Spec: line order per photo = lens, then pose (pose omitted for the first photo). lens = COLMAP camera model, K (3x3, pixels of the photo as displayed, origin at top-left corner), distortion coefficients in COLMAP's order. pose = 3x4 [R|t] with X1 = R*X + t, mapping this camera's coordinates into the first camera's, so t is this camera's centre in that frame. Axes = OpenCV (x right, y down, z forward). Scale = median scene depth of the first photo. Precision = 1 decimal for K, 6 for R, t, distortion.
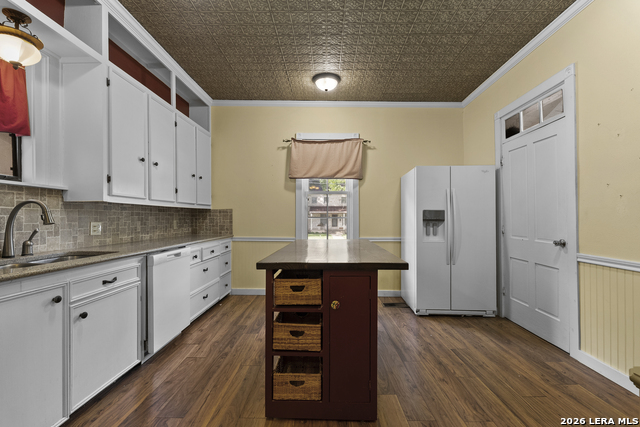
lens RADIAL K [[282.4, 0, 321.4], [0, 282.4, 214.6], [0, 0, 1]] dist [-0.006680, 0.000778]
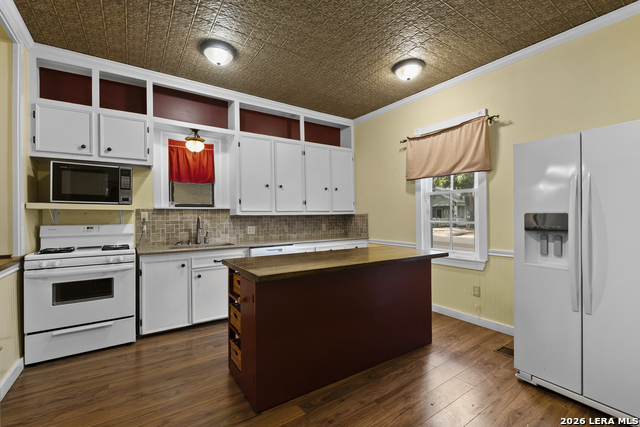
lens RADIAL K [[282.4, 0, 322.5], [0, 282.4, 215.5], [0, 0, 1]] dist [-0.006680, 0.000778]
pose [[0.581743, -0.011868, -0.813286, 0.713999], [0.021029, 0.999779, 0.000453, -0.025921], [0.813101, -0.017366, 0.581864, 0.324213]]
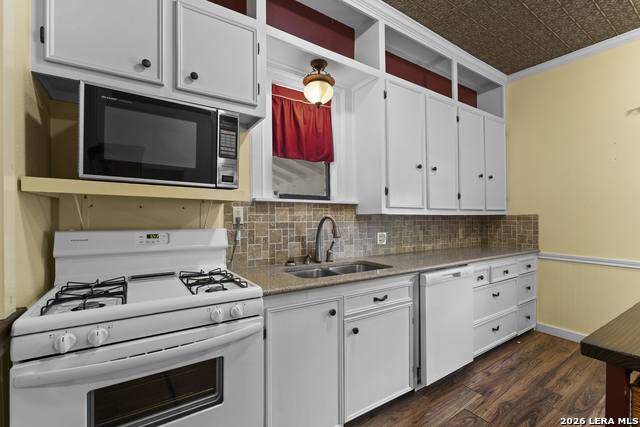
lens RADIAL K [[282.4, 0, 323.6], [0, 282.4, 218.7], [0, 0, 1]] dist [-0.006680, 0.000778]
pose [[0.566352, 0.001565, -0.824162, -0.043474], [0.009514, 0.999919, 0.008437, -0.031165], [0.824109, -0.012619, 0.566291, 0.192873]]
